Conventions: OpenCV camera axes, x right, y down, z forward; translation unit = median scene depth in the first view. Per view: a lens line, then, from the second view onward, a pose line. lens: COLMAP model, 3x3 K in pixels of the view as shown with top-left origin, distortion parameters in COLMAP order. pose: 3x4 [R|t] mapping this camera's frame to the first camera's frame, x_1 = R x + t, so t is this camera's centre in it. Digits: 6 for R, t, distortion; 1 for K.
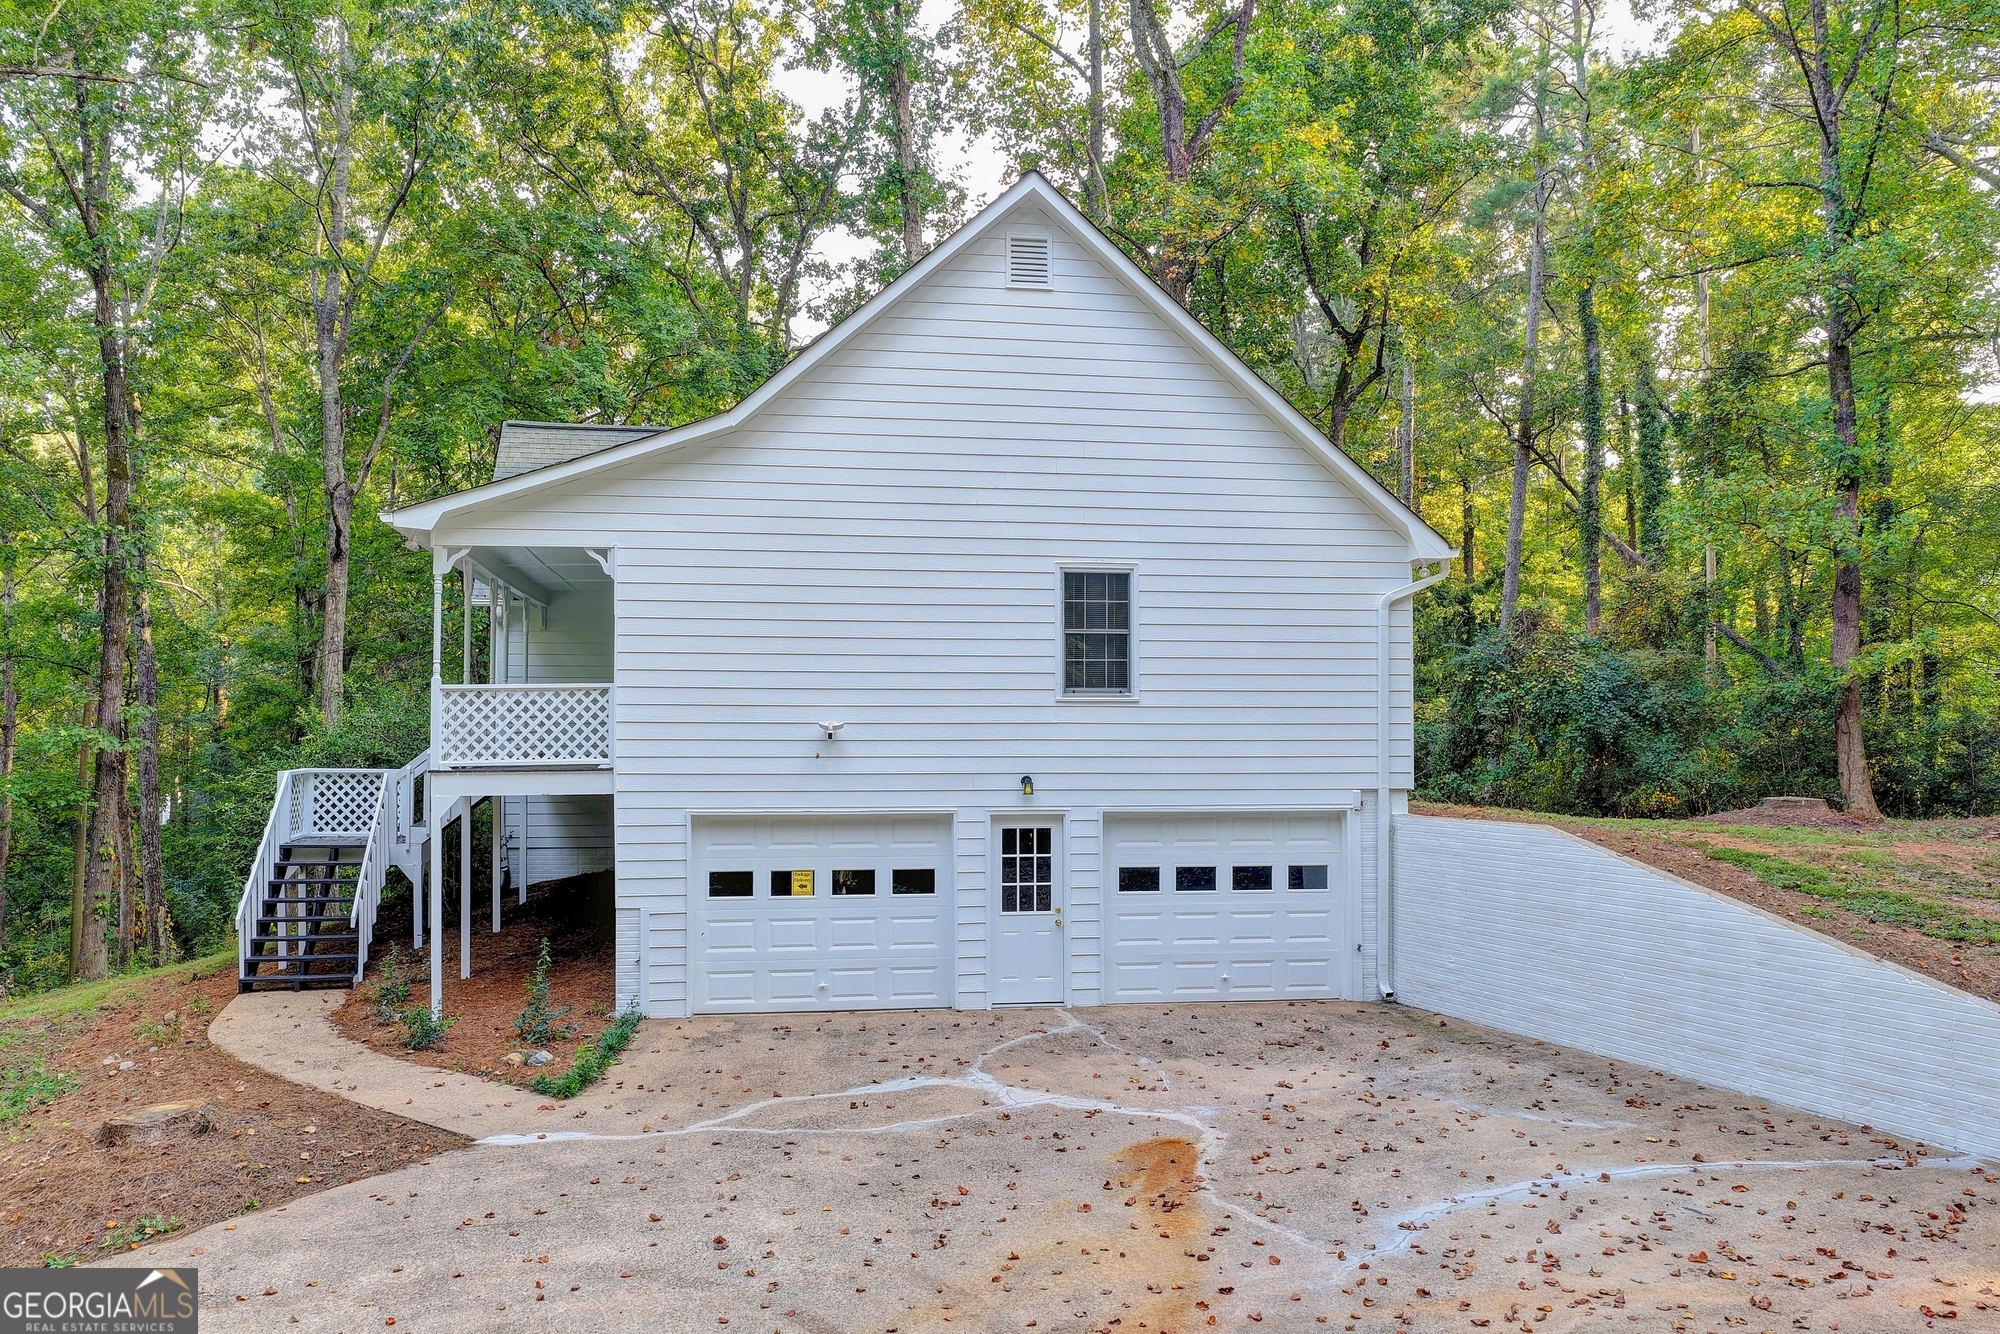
lens RADIAL K [[1661.3, 0, 1005.3], [0, 1661.3, 677.5], [0, 0, 1]] dist [-0.014136, 0.043112]
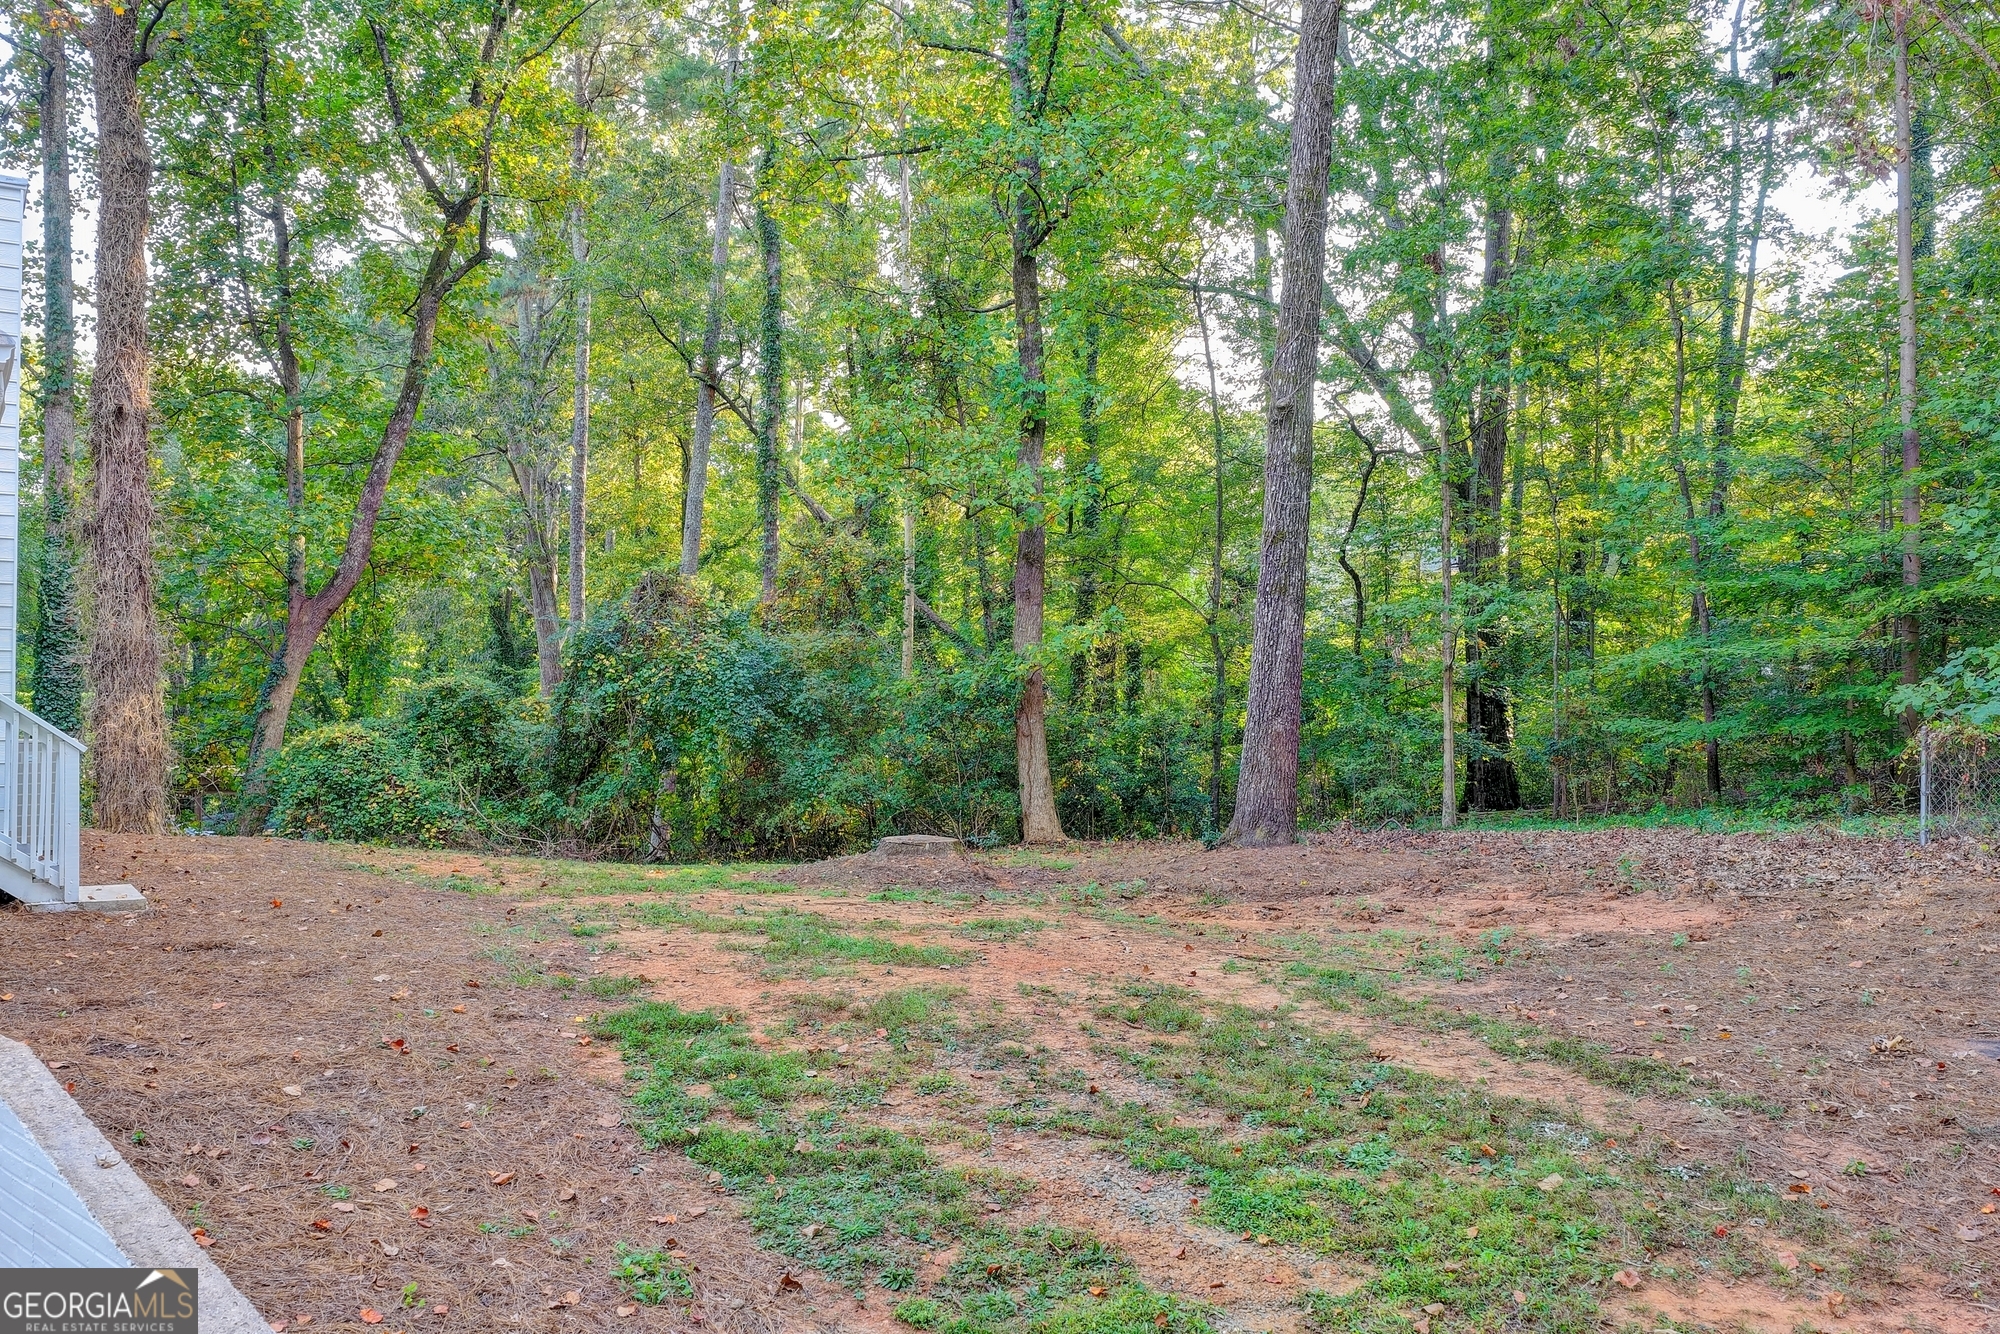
lens RADIAL K [[1661.3, 0, 1005.3], [0, 1661.3, 677.5], [0, 0, 1]] dist [-0.014136, 0.043112]
pose [[0.916233, 0.007536, 0.400575, 0.164683], [-0.010221, 0.999937, 0.004567, 0.001446], [-0.400515, -0.008279, 0.916253, 0.251276]]
